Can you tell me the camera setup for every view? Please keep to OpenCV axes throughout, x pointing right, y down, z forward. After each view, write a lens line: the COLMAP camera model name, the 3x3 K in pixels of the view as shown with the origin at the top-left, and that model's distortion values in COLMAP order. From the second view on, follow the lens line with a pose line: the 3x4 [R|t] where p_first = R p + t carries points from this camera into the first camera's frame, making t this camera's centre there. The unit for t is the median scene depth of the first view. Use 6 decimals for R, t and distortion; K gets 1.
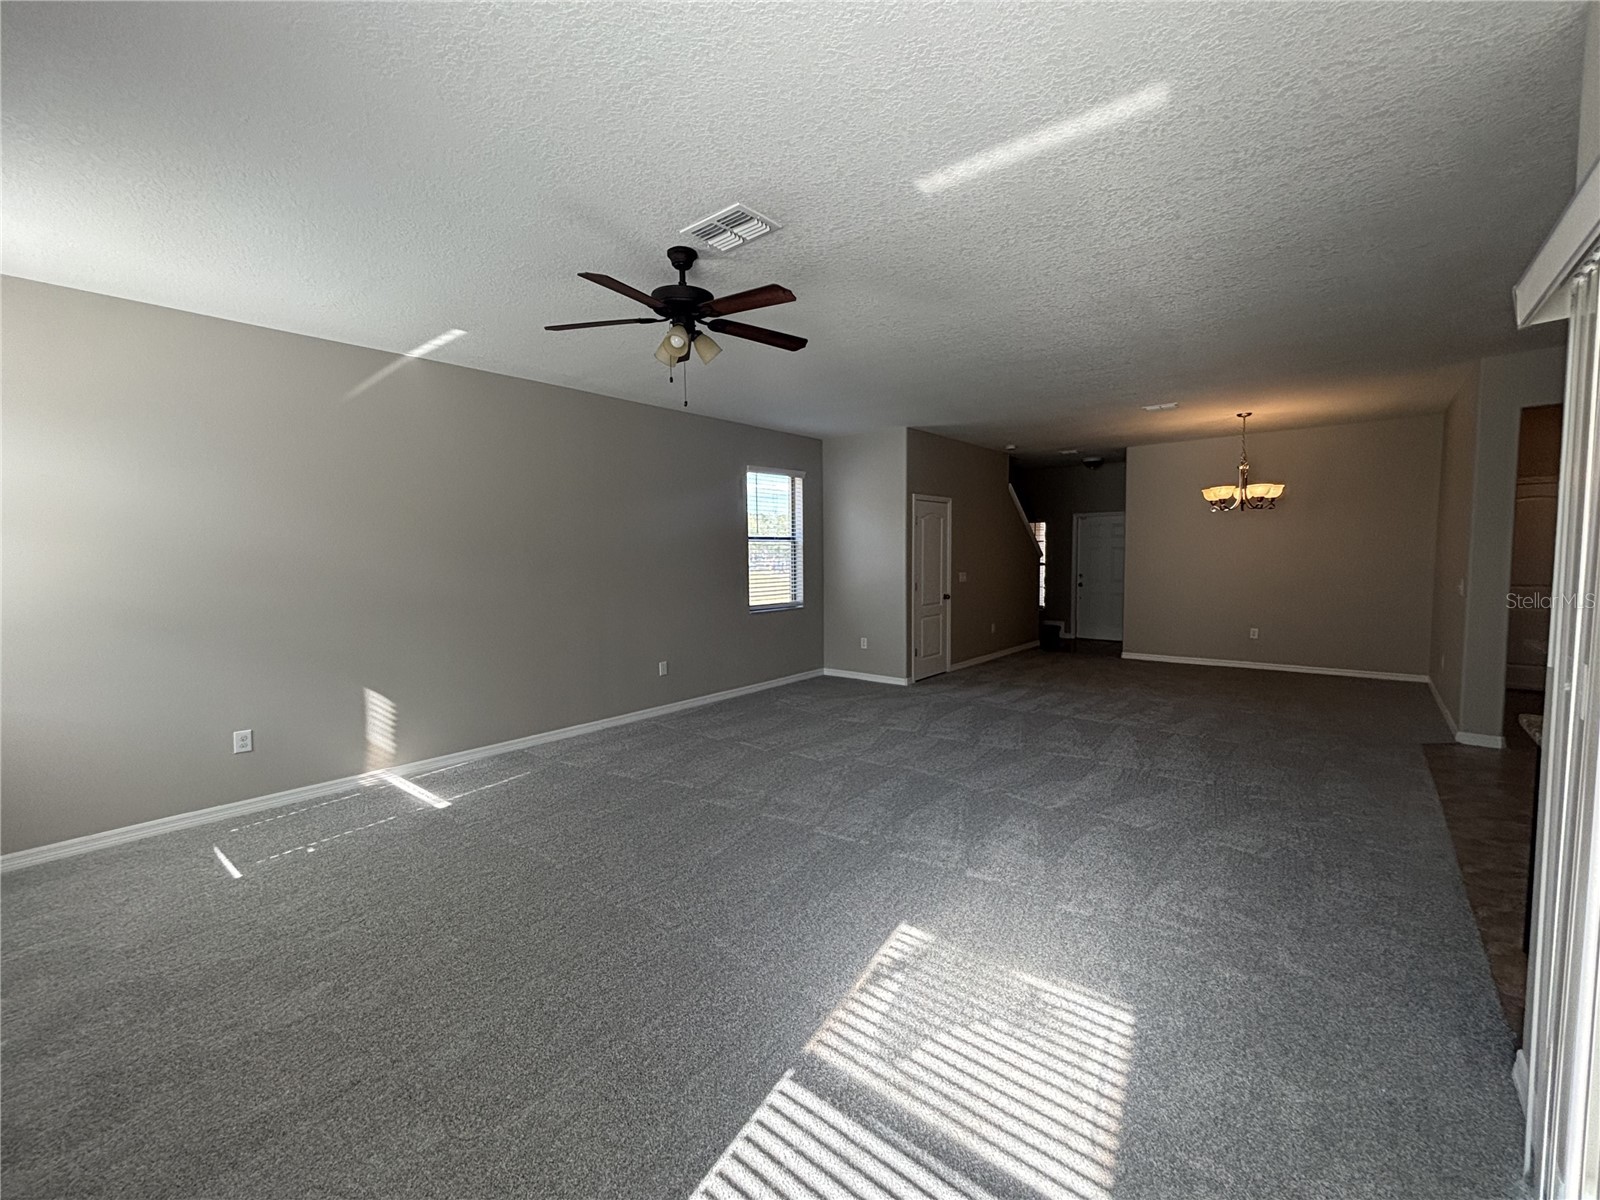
lens RADIAL K [[674.2, 0, 800.0], [0, 674.2, 600.0], [0, 0, 1]] dist [0.003031, 0.000037]
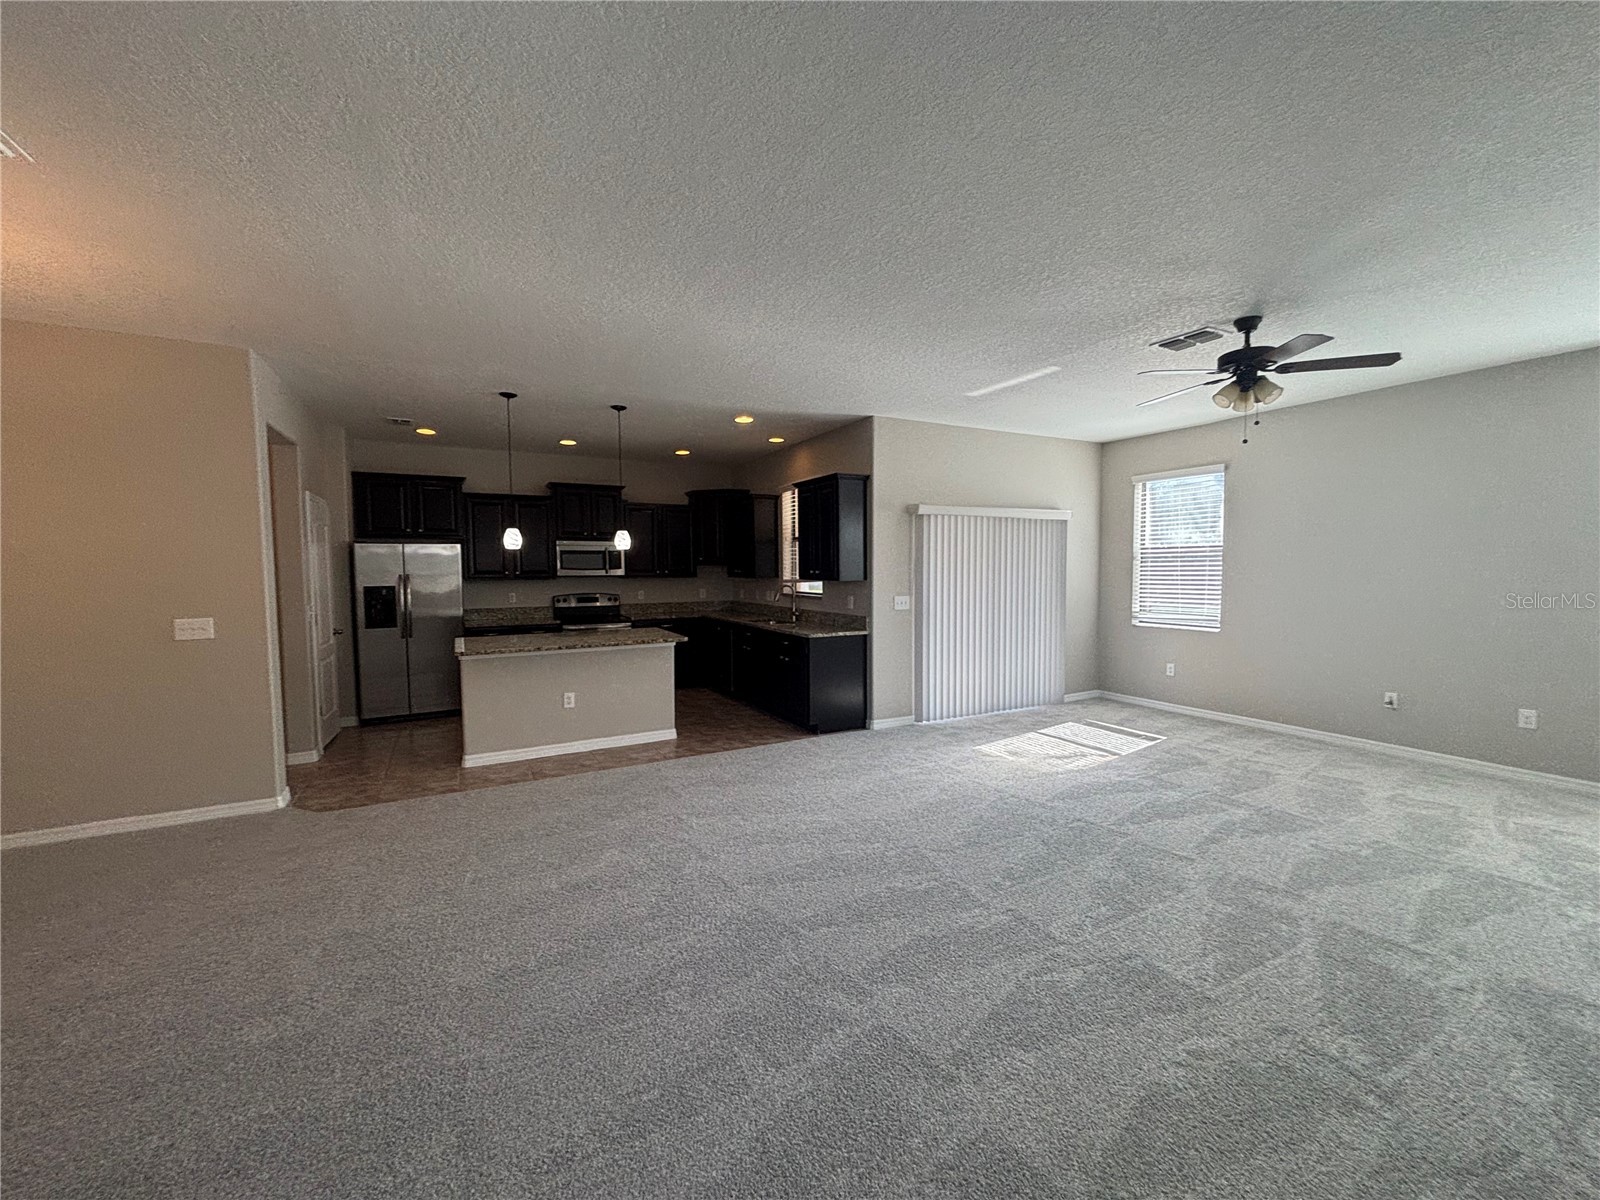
lens RADIAL K [[646.0, 0, 800.0], [0, 646.0, 600.0], [0, 0, 1]] dist [-0.001988, -0.000068]
pose [[-0.924742, -0.003235, 0.380582, 0.099168], [0.043523, 0.992505, 0.114188, -0.133095], [-0.378099, 0.122159, -0.917670, 1.840245]]
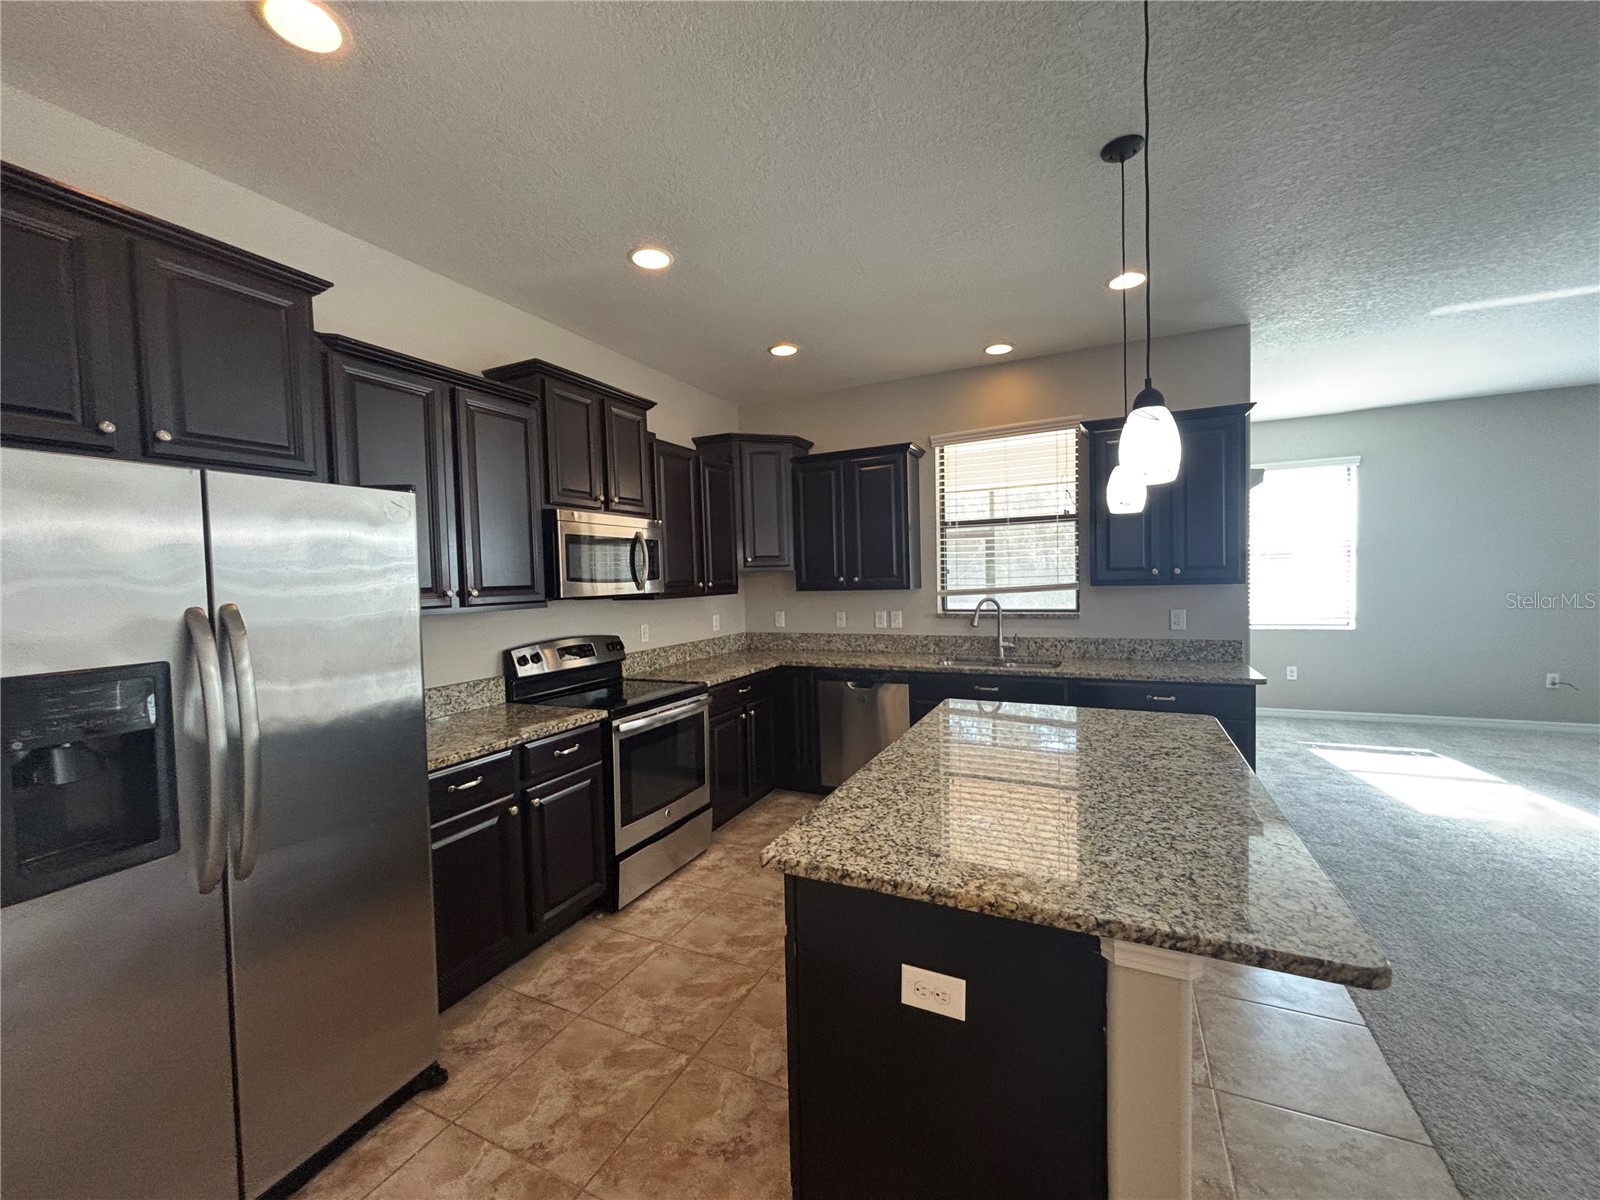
lens RADIAL K [[644.8, 0, 800.0], [0, 644.8, 600.0], [0, 0, 1]] dist [0.000537, -0.000310]
pose [[-0.969061, 0.046163, -0.242466, 1.338535], [0.020245, 0.993910, 0.108320, -0.093351], [0.245990, 0.100060, -0.964094, 1.185187]]
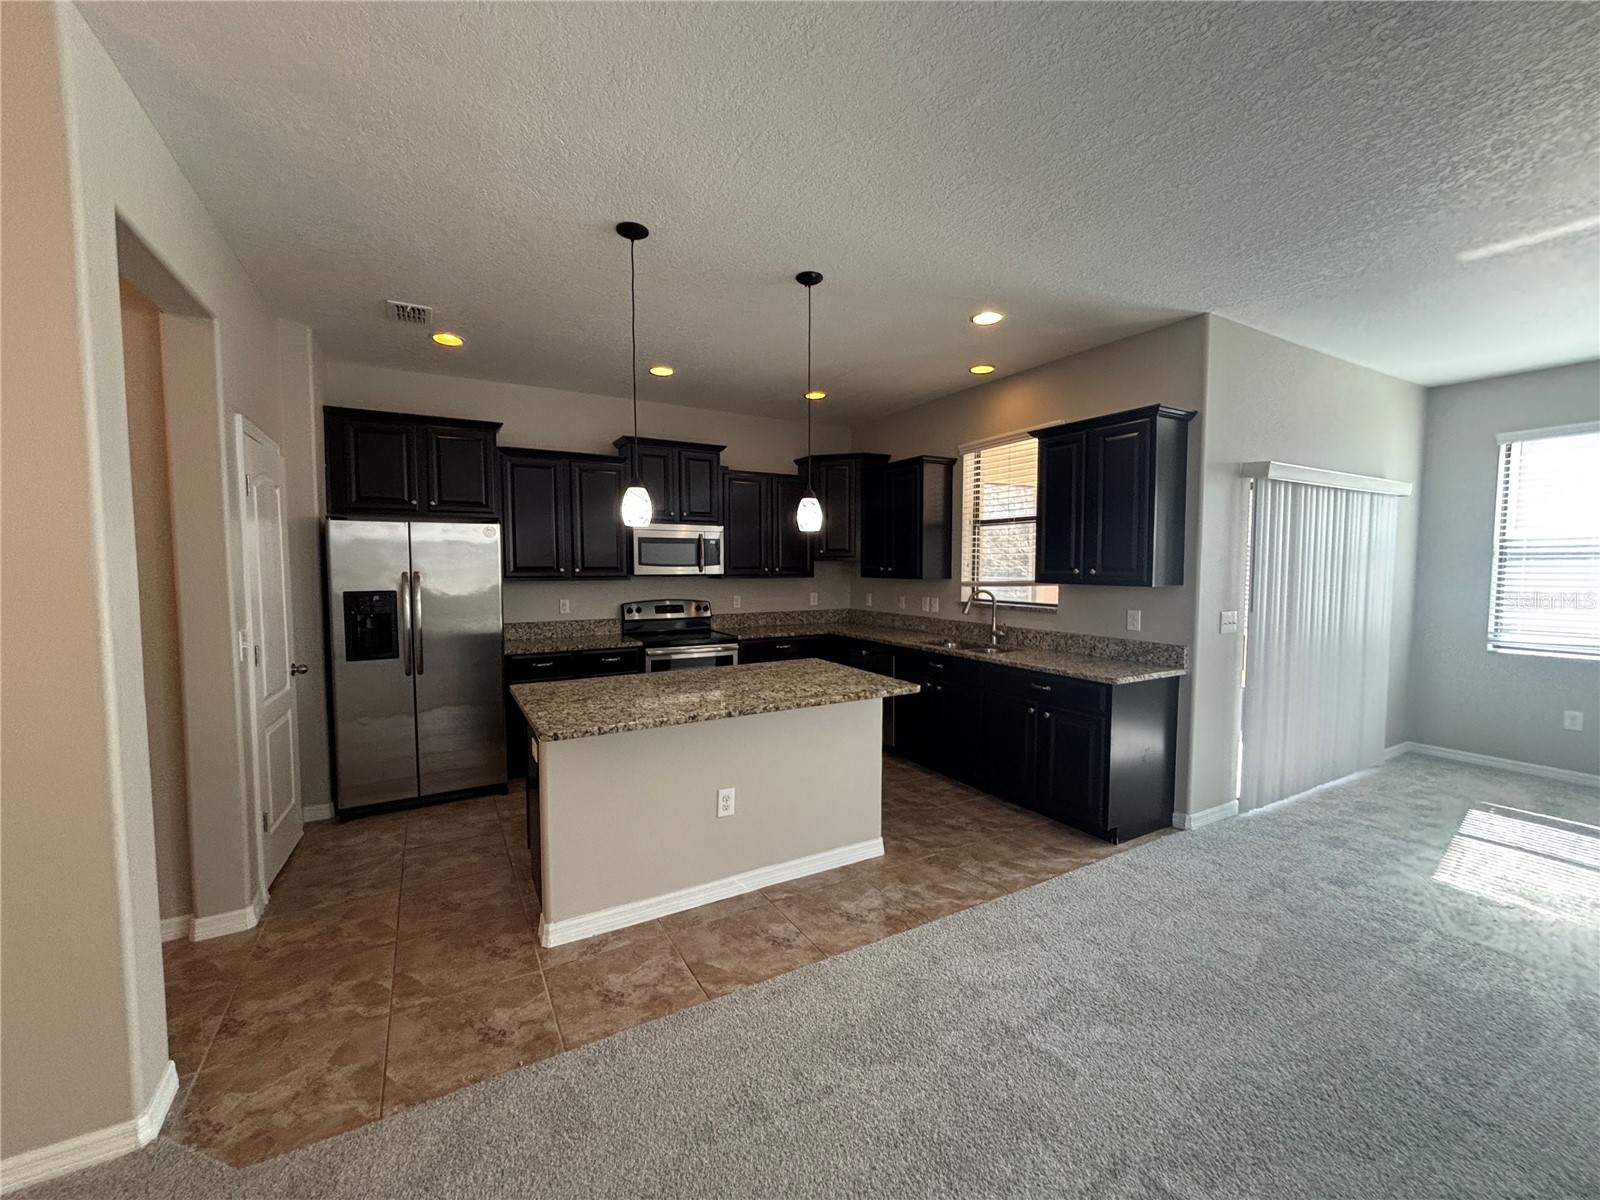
lens RADIAL K [[644.8, 0, 800.0], [0, 644.8, 600.0], [0, 0, 1]] dist [0.000537, -0.000310]
pose [[-0.935834, -0.009255, 0.352318, 0.691843], [0.035051, 0.992255, 0.119168, -0.110243], [-0.350693, 0.123870, -0.928262, 1.458820]]
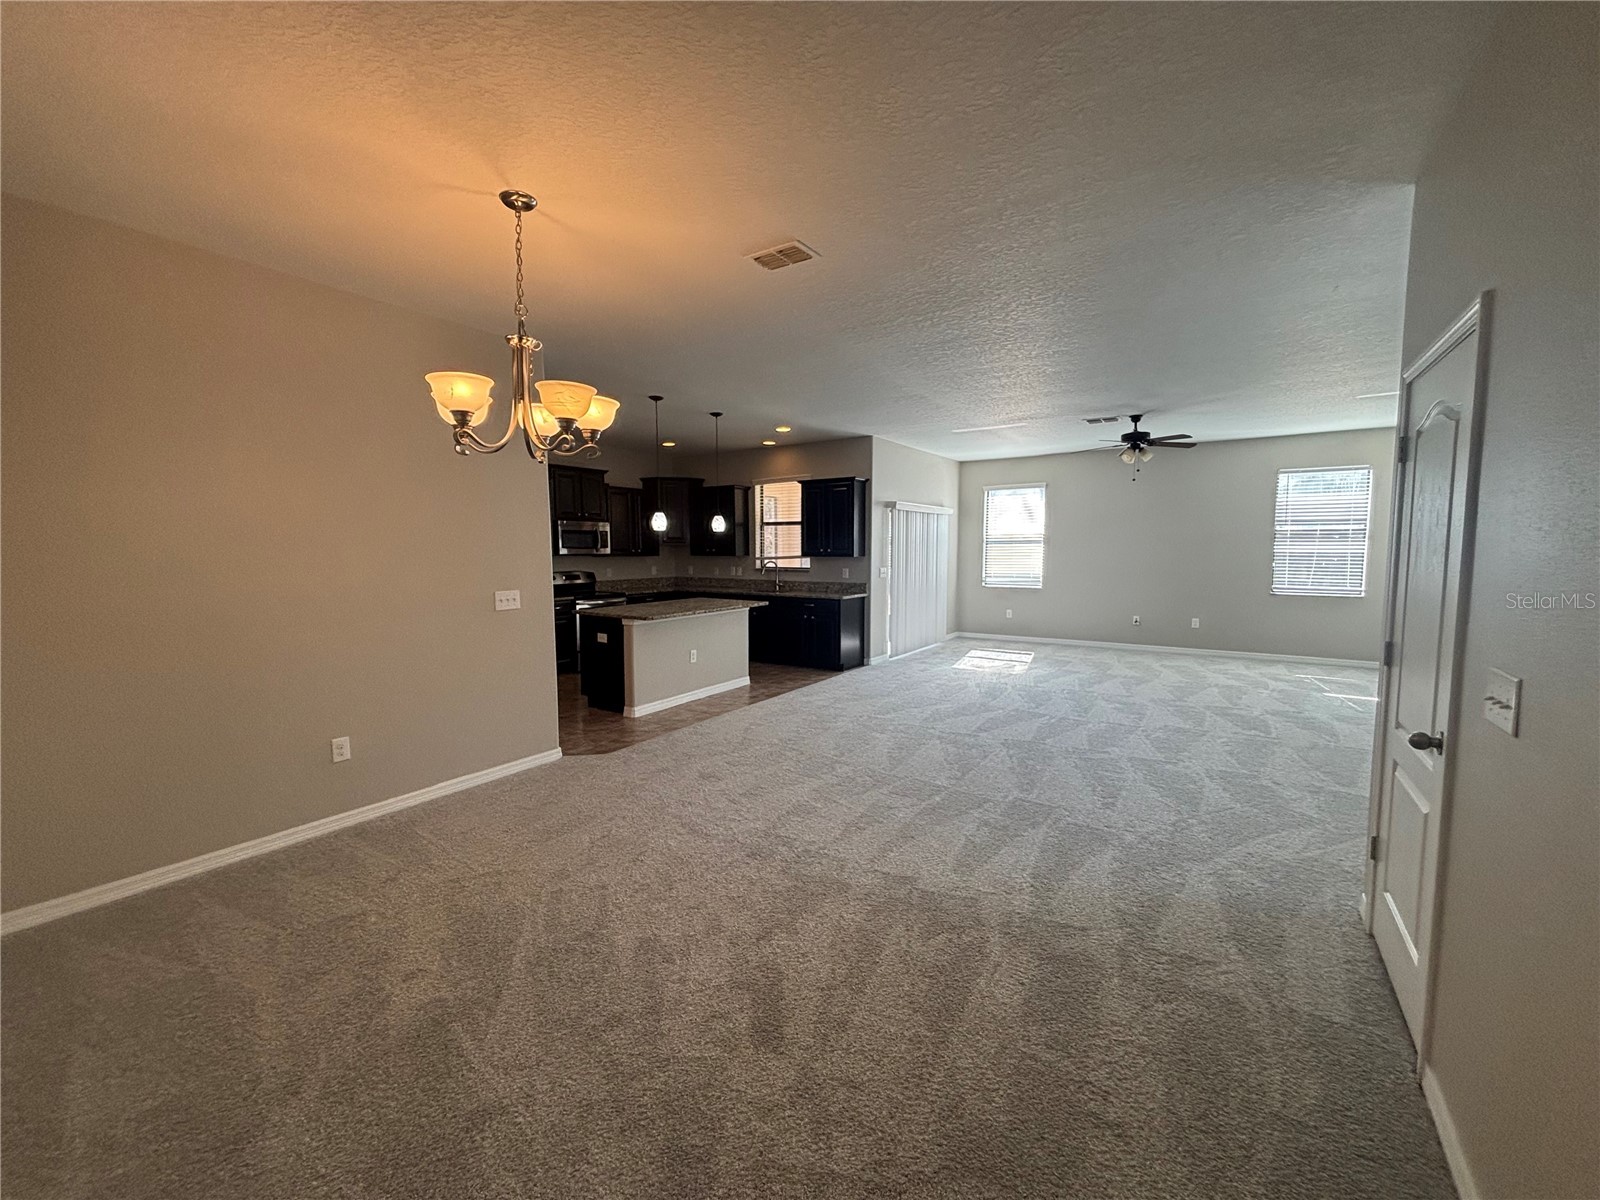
lens RADIAL K [[636.3, 0, 800.0], [0, 636.3, 600.0], [0, 0, 1]] dist [-0.000098, -0.000145]
pose [[-0.994990, 0.022568, -0.097395, 0.905181], [0.007224, 0.987871, 0.155106, -0.177498], [0.099714, 0.153626, -0.983085, 2.368189]]
